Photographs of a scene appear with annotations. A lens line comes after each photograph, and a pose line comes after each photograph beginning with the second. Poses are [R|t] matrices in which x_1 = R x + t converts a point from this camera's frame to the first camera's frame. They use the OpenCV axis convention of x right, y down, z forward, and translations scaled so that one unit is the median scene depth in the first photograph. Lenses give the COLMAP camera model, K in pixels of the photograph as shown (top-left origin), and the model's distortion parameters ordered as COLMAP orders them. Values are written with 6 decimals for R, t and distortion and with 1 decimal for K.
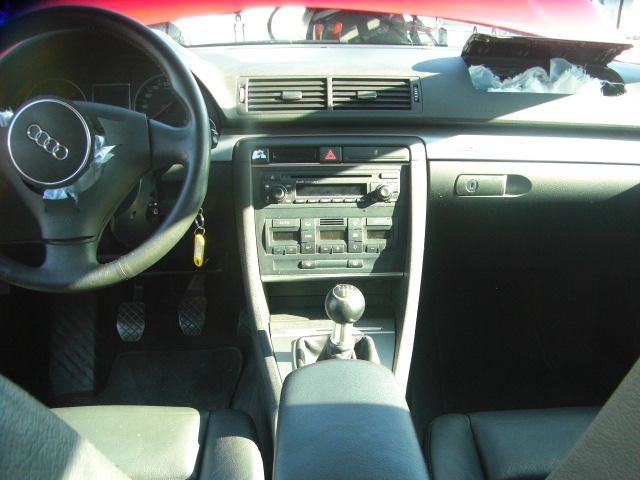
lens RADIAL K [[715.8, 0, 357.9], [0, 715.8, 332.8], [0, 0, 1]] dist [-0.198287, 0.158674]
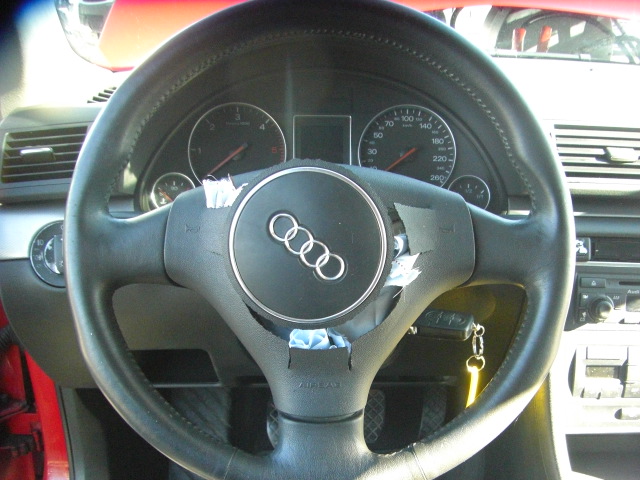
lens RADIAL K [[715.8, 0, 357.9], [0, 715.8, 332.8], [0, 0, 1]] dist [-0.198287, 0.158674]
pose [[0.998756, 0.035376, -0.035146, -0.310051], [-0.034962, 0.999312, 0.012344, -0.174101], [0.035558, -0.011100, 0.999306, 0.351418]]
